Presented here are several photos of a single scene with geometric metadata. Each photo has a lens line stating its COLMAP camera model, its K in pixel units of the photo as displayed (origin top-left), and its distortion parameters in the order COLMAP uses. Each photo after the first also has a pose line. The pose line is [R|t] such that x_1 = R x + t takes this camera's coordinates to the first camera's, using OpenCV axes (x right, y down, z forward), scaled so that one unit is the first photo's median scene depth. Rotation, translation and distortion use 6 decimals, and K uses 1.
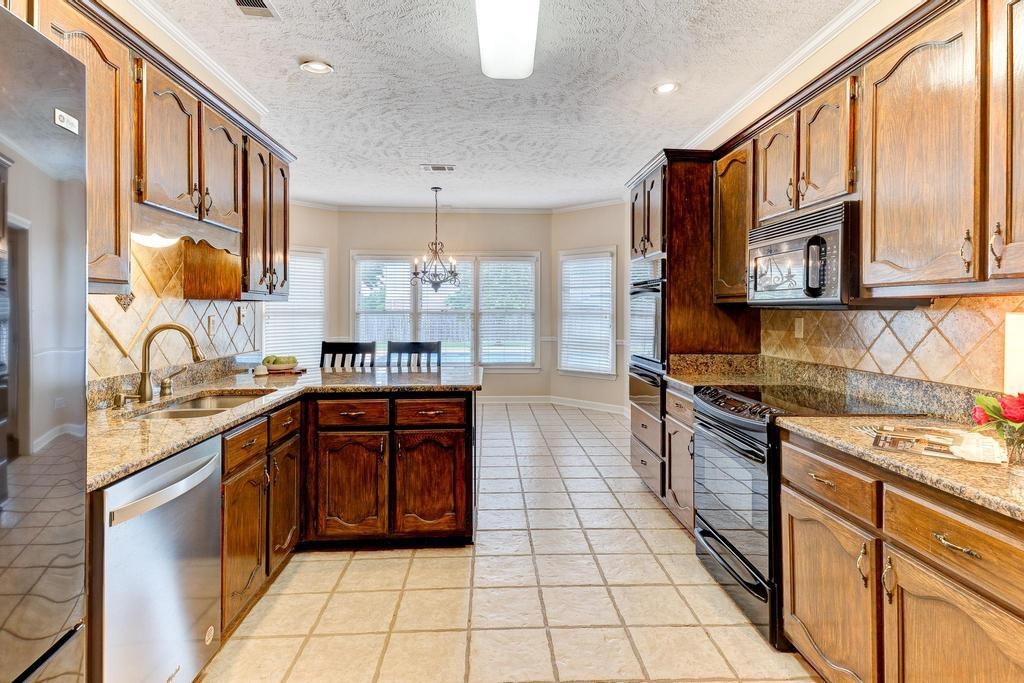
lens RADIAL K [[620.7, 0, 514.3], [0, 620.7, 308.7], [0, 0, 1]] dist [0.000638, 0.000409]
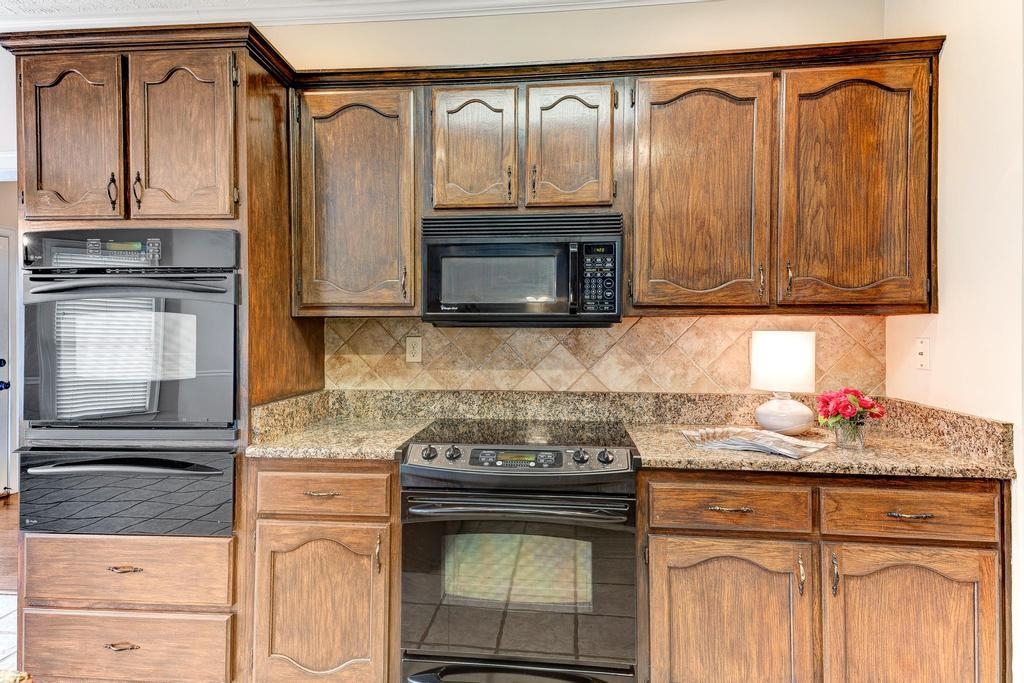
lens RADIAL K [[535.6, 0, 512.0], [0, 535.6, 327.7], [0, 0, 1]] dist [0.031343, -0.000330]
pose [[0.098219, -0.000589, 0.995165, -0.306566], [-0.003896, 0.999992, 0.000976, 0.001893], [-0.995157, -0.003974, 0.098216, 1.106901]]
